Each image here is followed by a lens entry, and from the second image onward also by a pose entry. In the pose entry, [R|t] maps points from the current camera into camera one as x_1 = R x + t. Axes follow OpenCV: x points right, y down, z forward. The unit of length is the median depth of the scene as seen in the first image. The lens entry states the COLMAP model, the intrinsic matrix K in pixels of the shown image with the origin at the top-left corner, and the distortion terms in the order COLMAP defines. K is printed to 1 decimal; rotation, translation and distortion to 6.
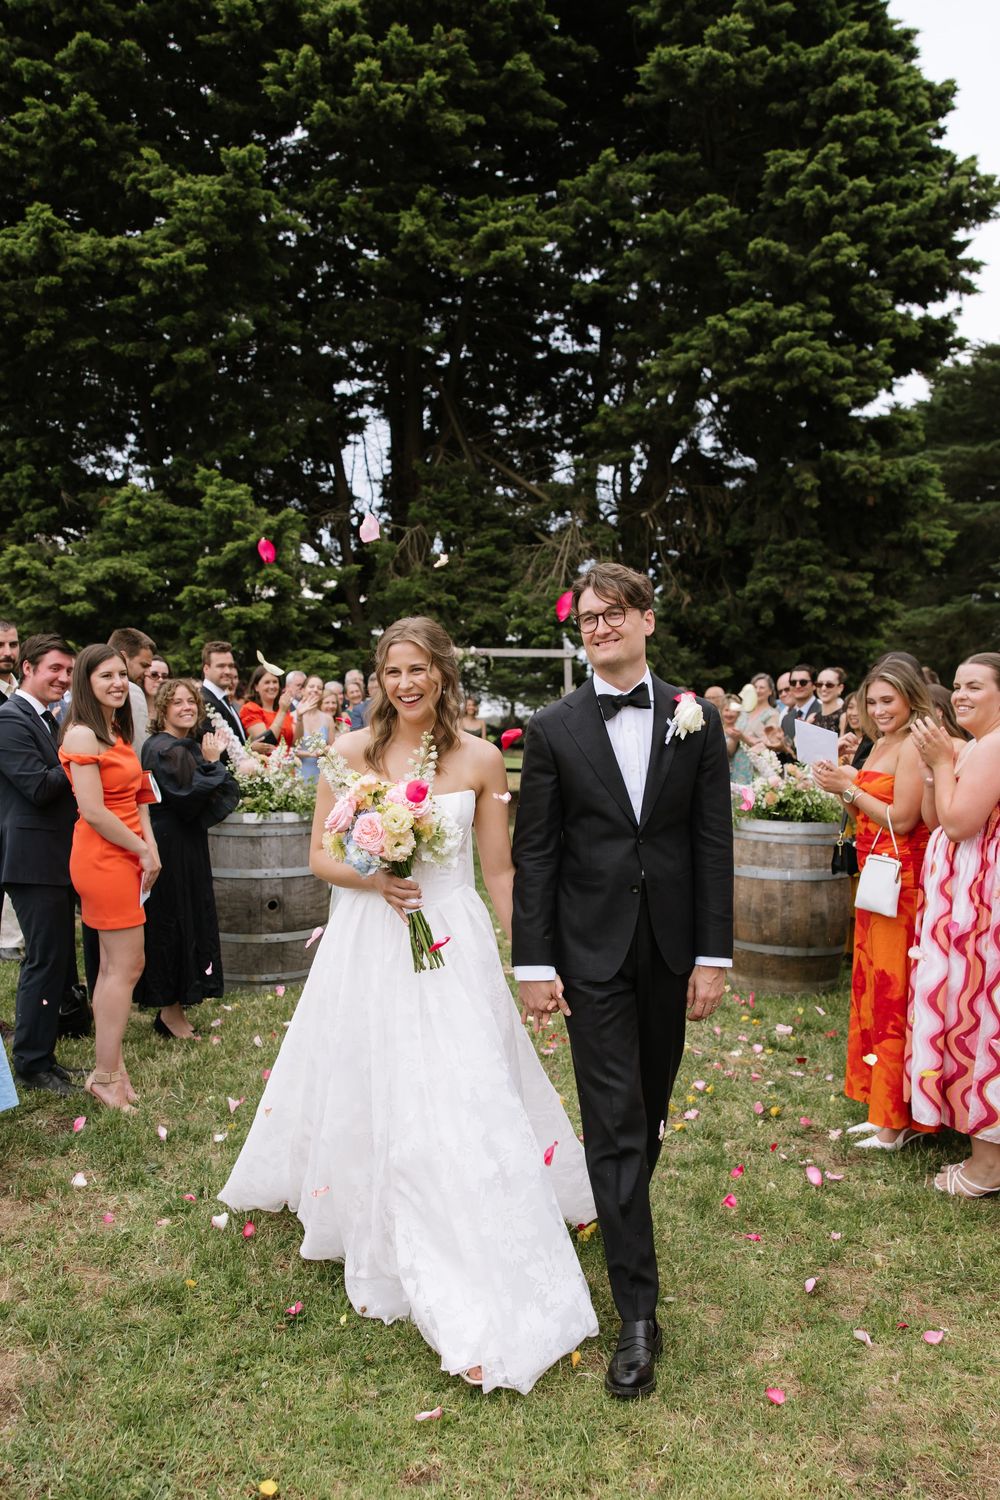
lens RADIAL K [[1284.7, 0, 527.0], [0, 1284.7, 806.6], [0, 0, 1]] dist [0.002059, -0.017685]
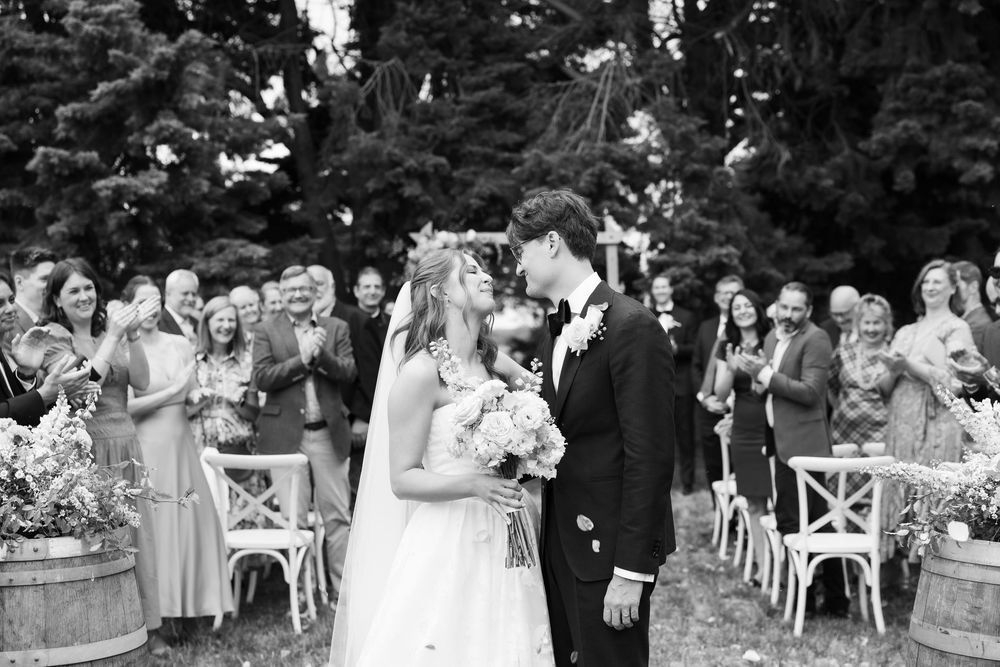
lens RADIAL K [[1638.3, 0, 498.9], [0, 1638.3, 342.8], [0, 0, 1]] dist [0.022598, 0.000000]
pose [[0.999006, -0.016580, -0.041379, 0.007228], [0.014060, 0.998071, -0.060472, -0.012301], [0.042302, 0.059830, 0.997312, 0.136413]]
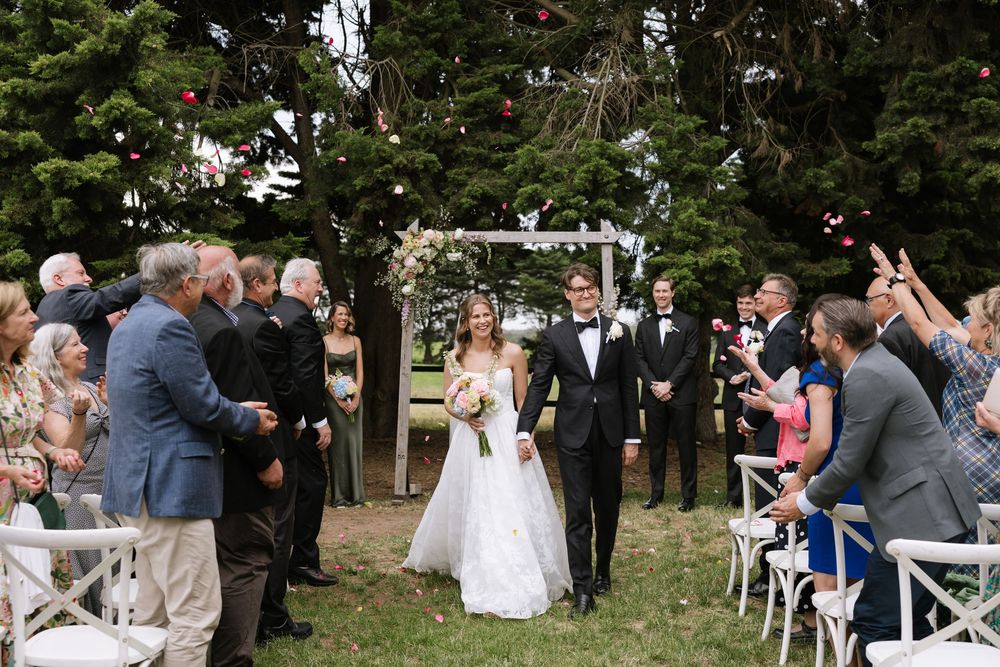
lens RADIAL K [[1267.1, 0, 499.5], [0, 1267.1, 336.4], [0, 0, 1]] dist [0.039109, 0.000000]
pose [[0.998556, -0.008049, -0.053118, 0.011174], [0.004631, 0.997929, -0.064163, -0.028298], [0.053525, 0.063824, 0.996525, 0.358503]]
